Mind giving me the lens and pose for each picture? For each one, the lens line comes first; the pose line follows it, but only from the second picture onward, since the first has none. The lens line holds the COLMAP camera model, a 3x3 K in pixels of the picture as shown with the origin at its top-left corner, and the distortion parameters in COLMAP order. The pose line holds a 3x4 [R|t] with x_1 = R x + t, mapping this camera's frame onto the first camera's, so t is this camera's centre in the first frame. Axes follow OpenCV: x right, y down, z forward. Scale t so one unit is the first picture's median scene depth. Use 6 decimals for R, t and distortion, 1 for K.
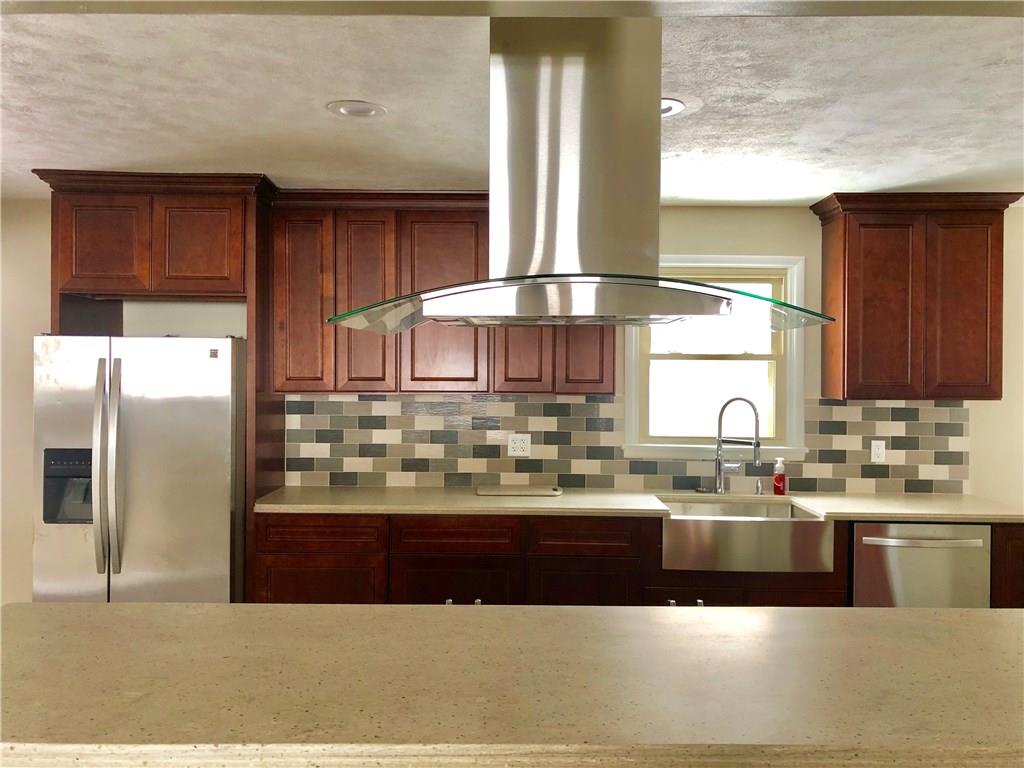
lens RADIAL K [[844.2, 0, 514.9], [0, 844.2, 382.5], [0, 0, 1]] dist [0.073639, -0.011681]
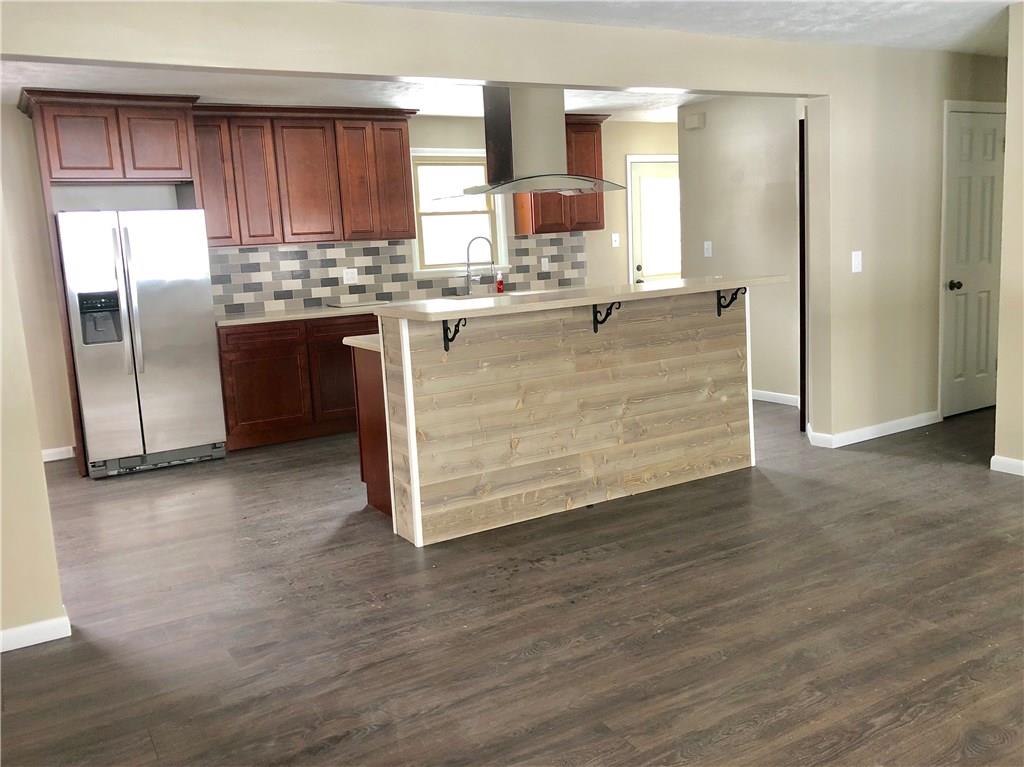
lens RADIAL K [[844.2, 0, 508.0], [0, 844.2, 386.0], [0, 0, 1]] dist [0.073639, -0.011681]
pose [[0.872391, -0.138264, 0.468846, -0.494808], [0.059377, 0.982034, 0.179121, 0.011101], [-0.485189, -0.128425, 0.864927, -0.498699]]
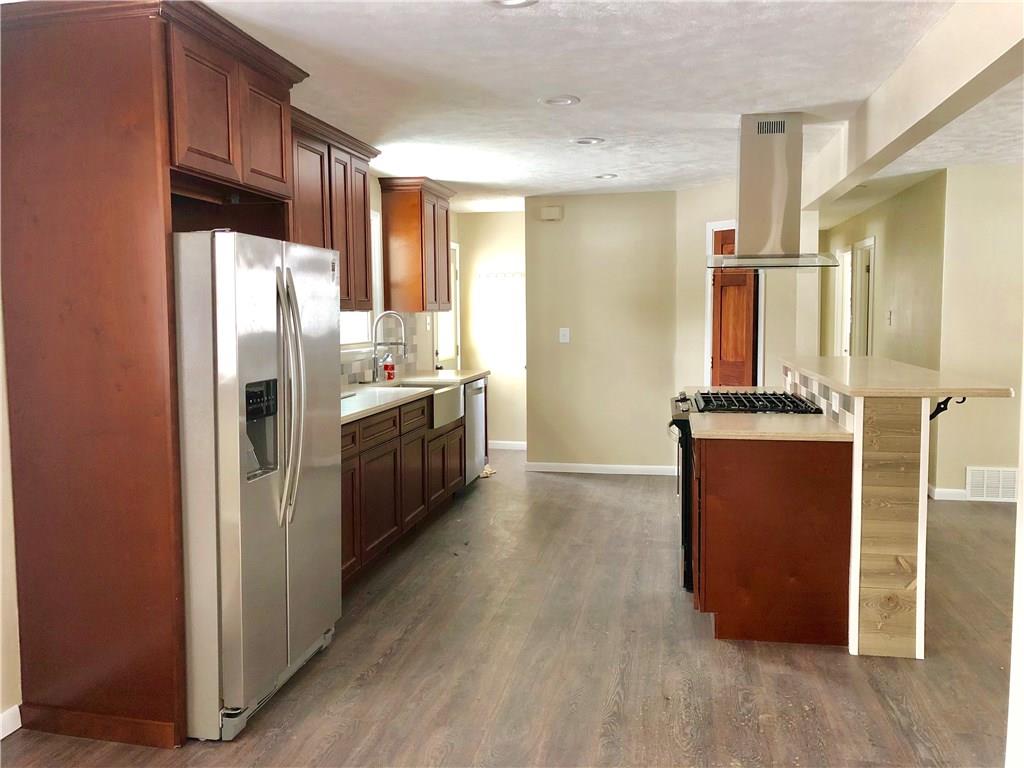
lens RADIAL K [[844.2, 0, 511.5], [0, 844.2, 380.1], [0, 0, 1]] dist [0.073639, -0.011681]
pose [[0.202390, -0.088904, 0.975261, -1.008774], [0.000041, 0.995872, 0.090774, 0.004349], [-0.979305, -0.018332, 0.201558, 0.510148]]
